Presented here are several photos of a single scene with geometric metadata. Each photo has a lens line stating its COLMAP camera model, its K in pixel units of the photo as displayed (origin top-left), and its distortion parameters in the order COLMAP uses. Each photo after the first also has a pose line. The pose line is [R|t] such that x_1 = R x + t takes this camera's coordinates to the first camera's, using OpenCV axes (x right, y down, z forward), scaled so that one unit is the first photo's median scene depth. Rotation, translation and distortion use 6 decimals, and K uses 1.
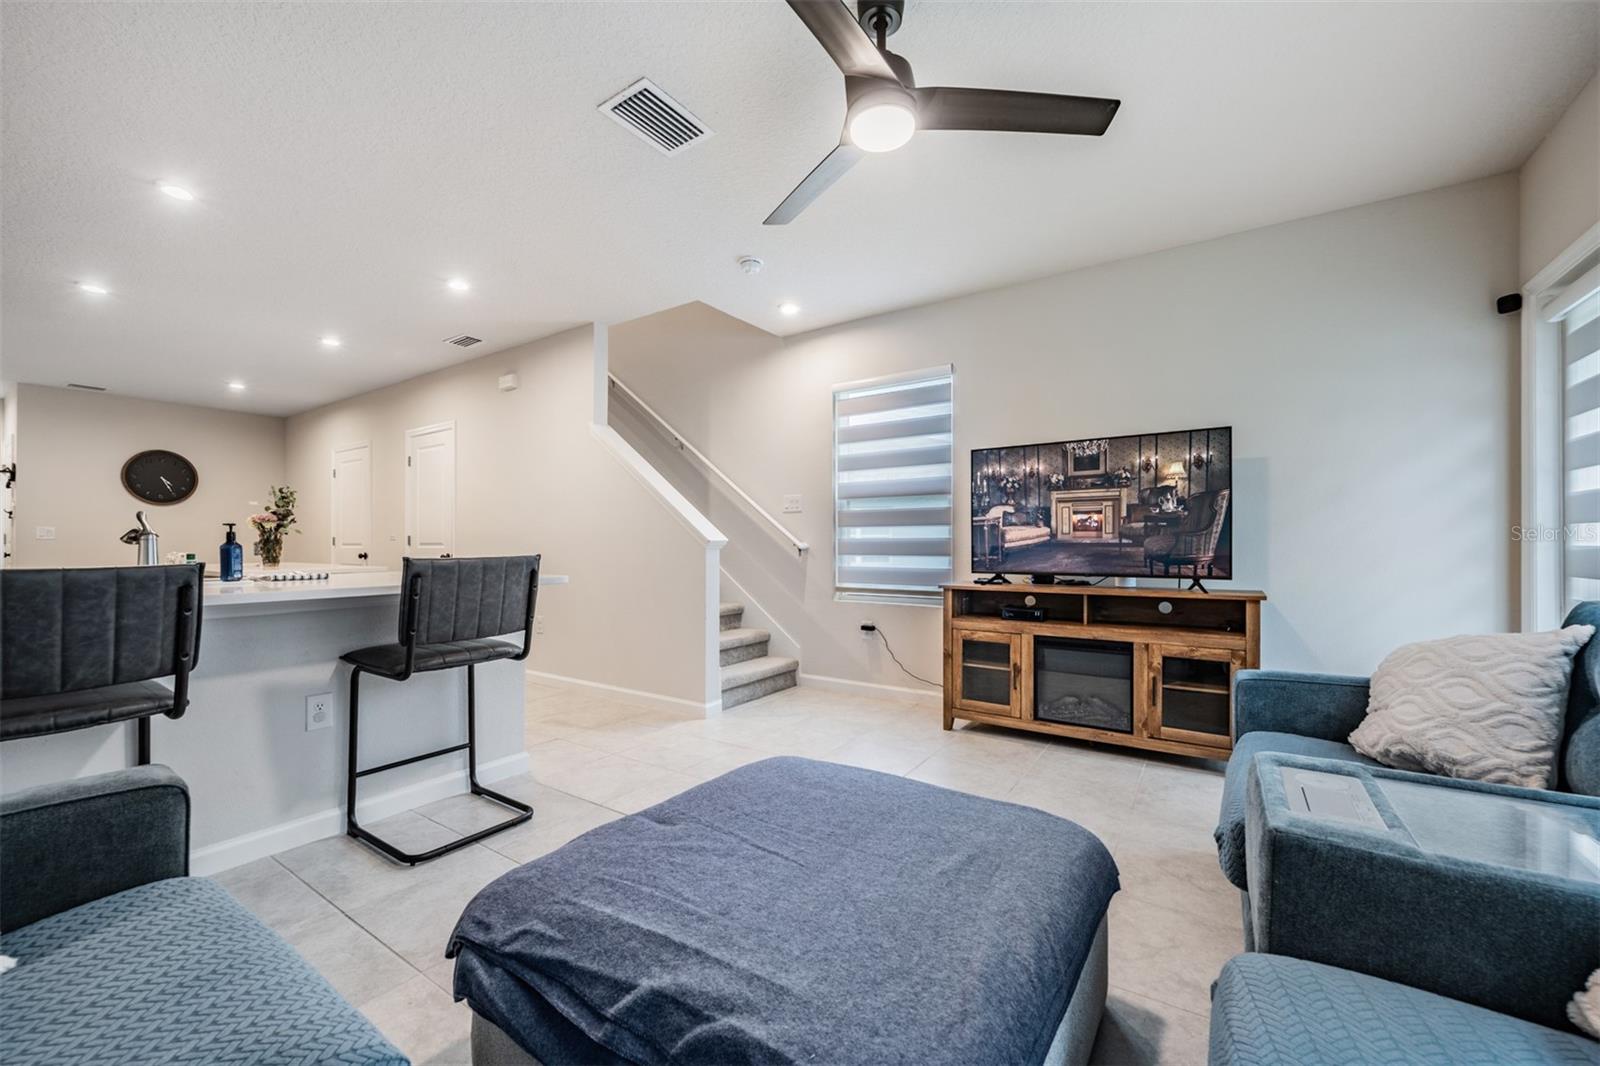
lens RADIAL K [[632.5, 0, 800.0], [0, 632.5, 533.0], [0, 0, 1]] dist [0.000723, 0.000050]
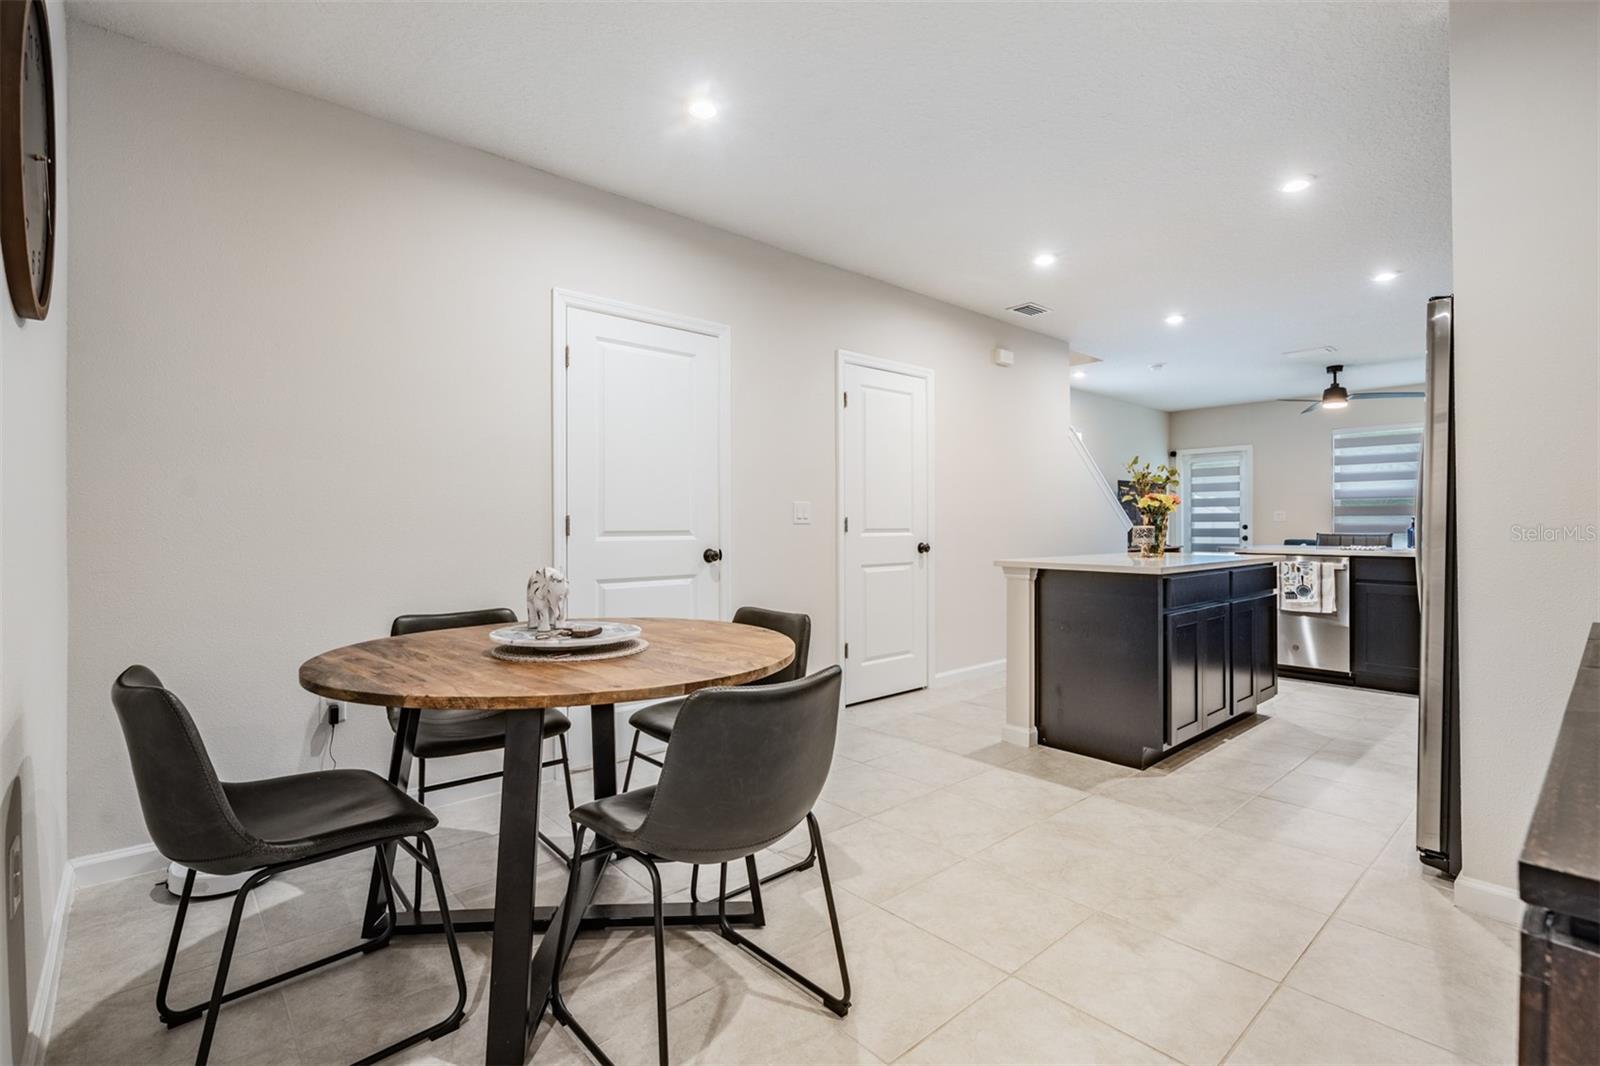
lens RADIAL K [[734.7, 0, 793.4], [0, 734.7, 526.5], [0, 0, 1]] dist [0.001916, 0.000153]
pose [[0.247333, -0.000178, 0.968931, -2.358670], [-0.015814, 0.999866, 0.004221, 0.020055], [-0.968801, -0.016367, 0.247297, 1.519291]]
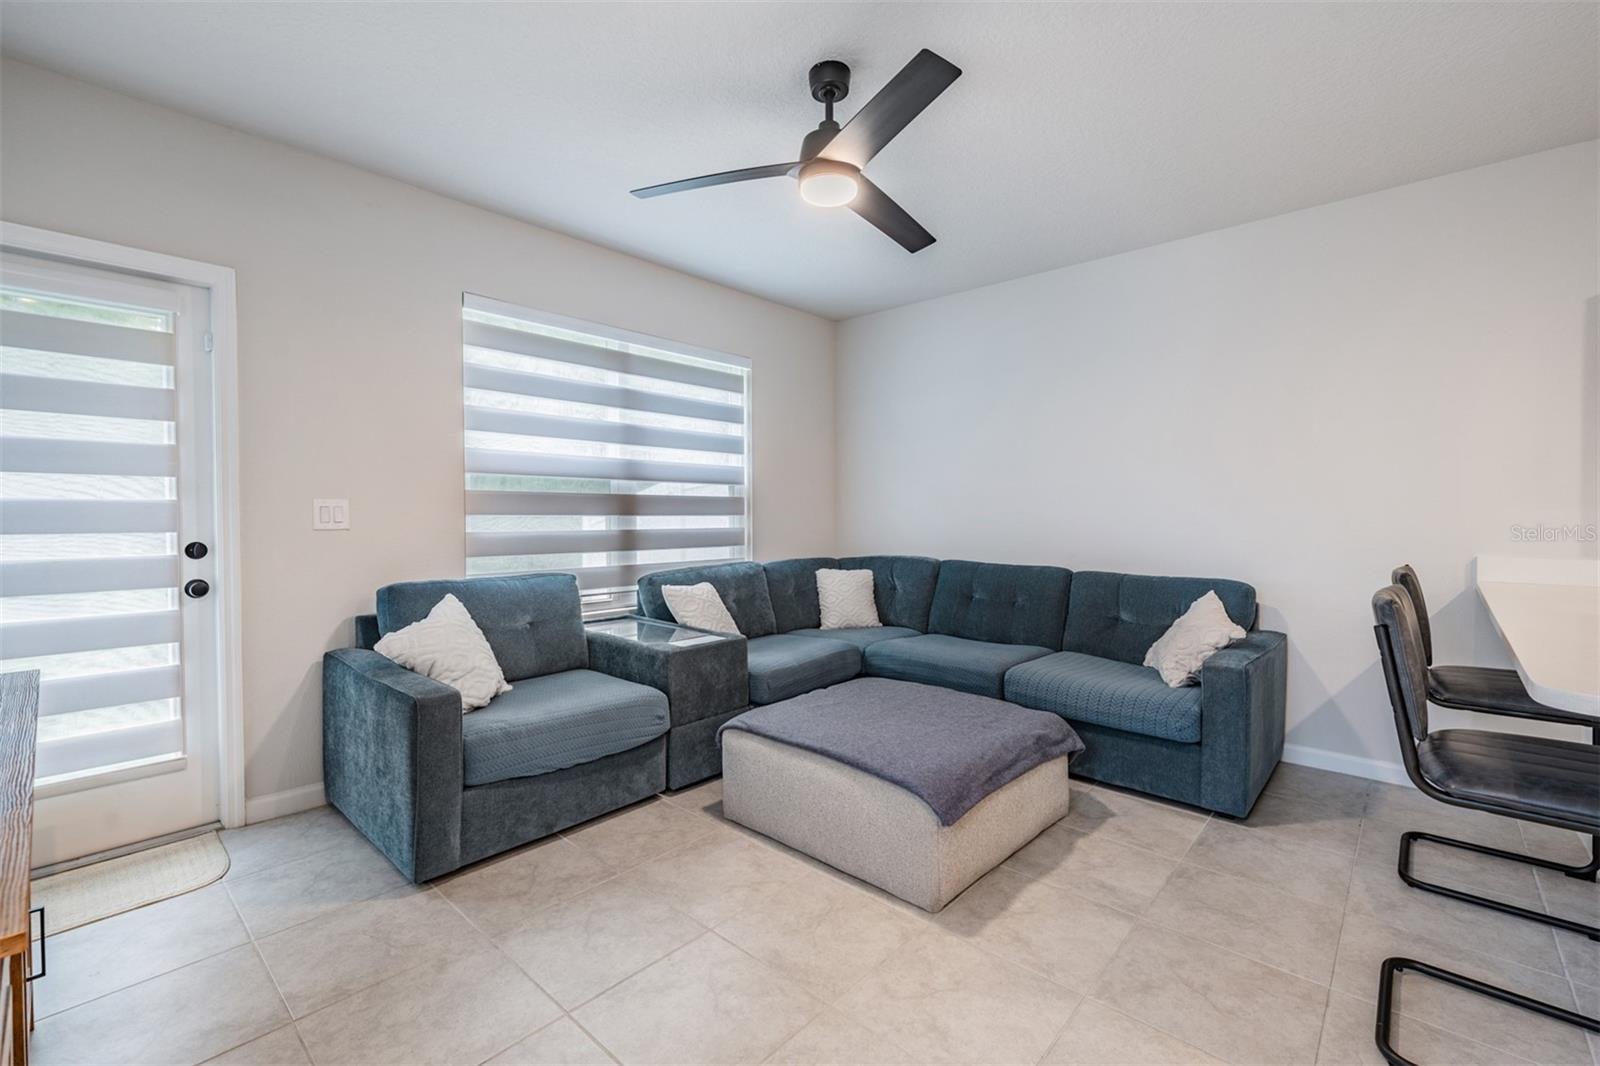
lens RADIAL K [[695.3, 0, 804.5], [0, 695.3, 518.0], [0, 0, 1]] dist [0.001529, 0.000251]
pose [[-0.991740, -0.003103, 0.128226, 0.012268], [-0.004180, 0.999958, -0.008134, -0.024946], [-0.128196, -0.008603, -0.991712, 1.217147]]
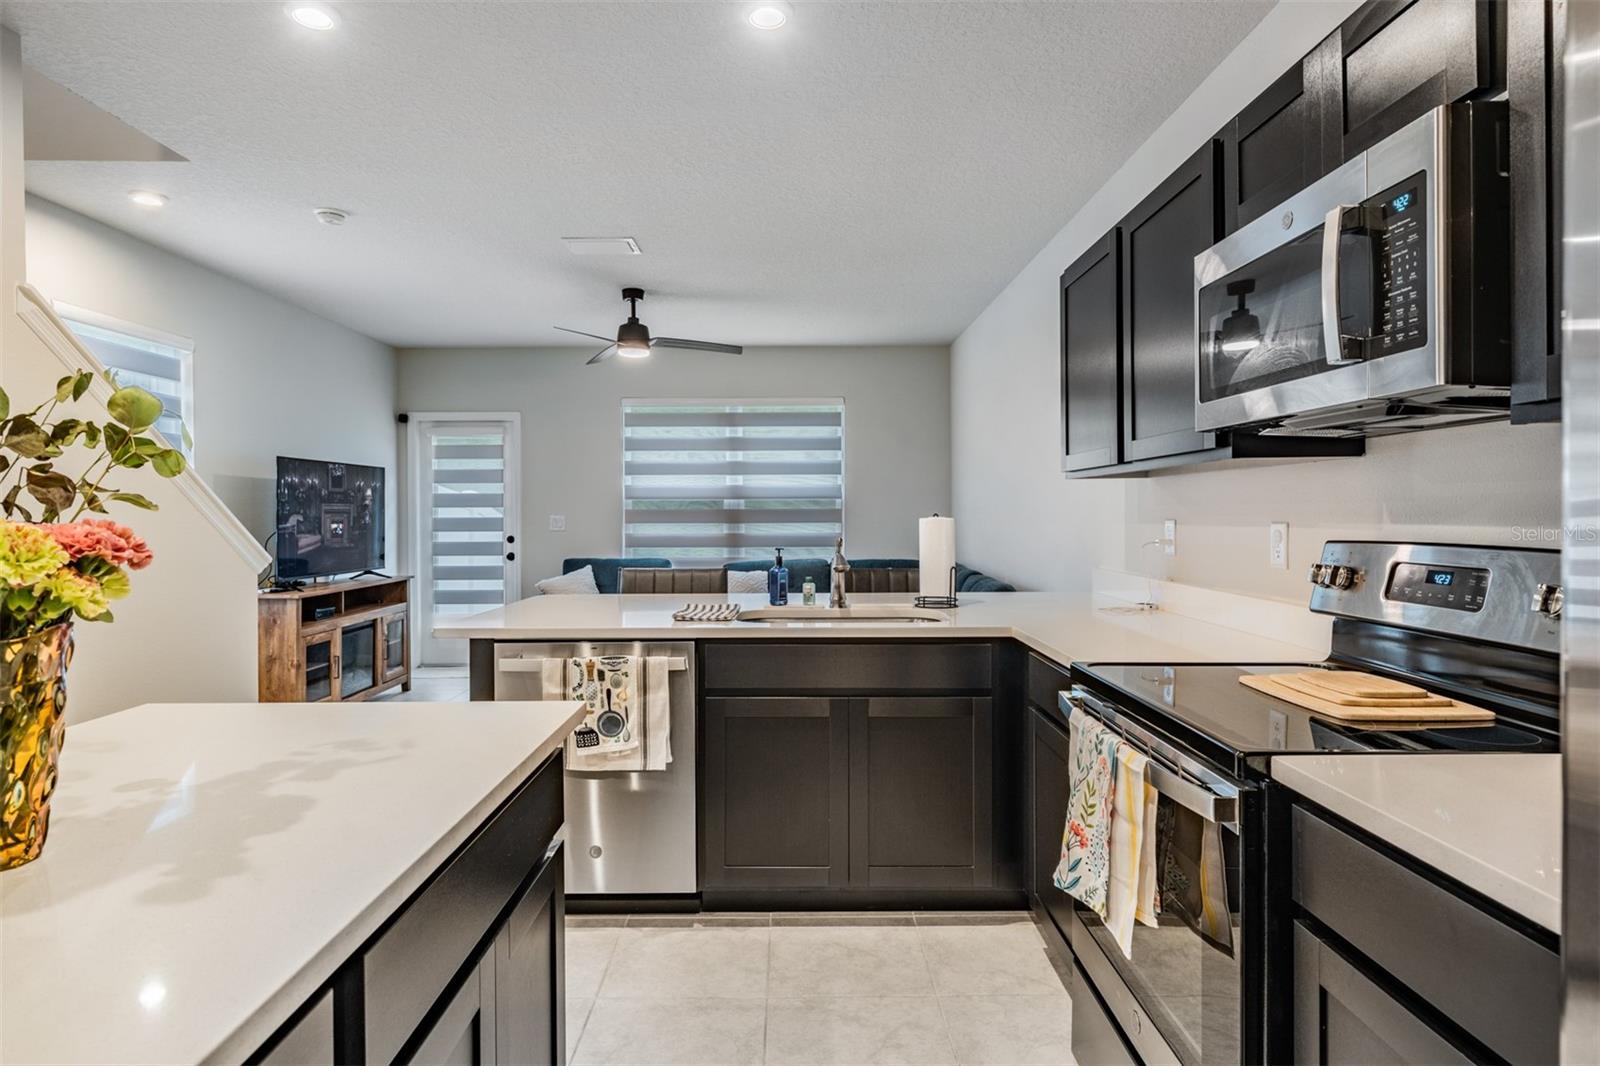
lens RADIAL K [[877.3, 0, 798.0], [0, 877.3, 518.8], [0, 0, 1]] dist [-0.002072, -0.000518]
pose [[-0.569856, -0.000712, 0.821744, -1.398541], [-0.010399, 0.999926, -0.006345, -0.036905], [-0.821678, -0.012161, -0.569822, 1.195299]]
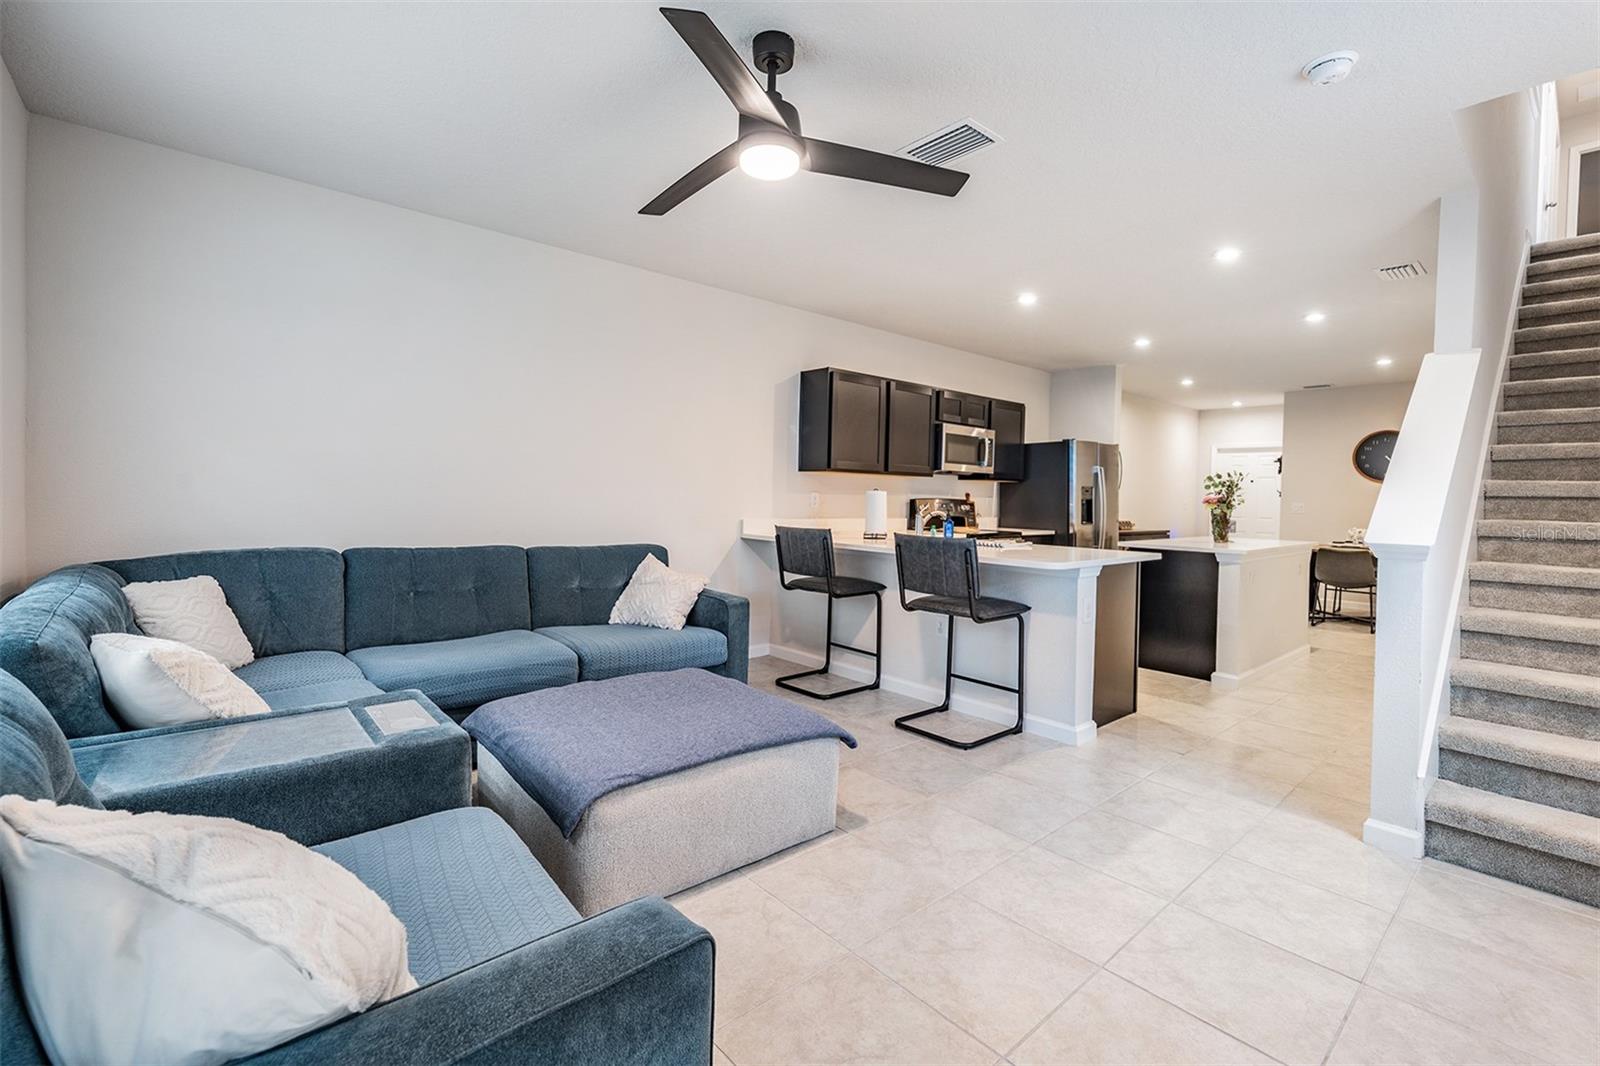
lens RADIAL K [[681.9, 0, 799.4], [0, 681.9, 497.9], [0, 0, 1]] dist [0.000235, 0.000067]
pose [[-0.252833, -0.002227, -0.967507, 0.687725], [-0.004259, 0.999990, -0.001189, -0.030289], [0.967501, 0.003820, -0.252840, 0.732390]]
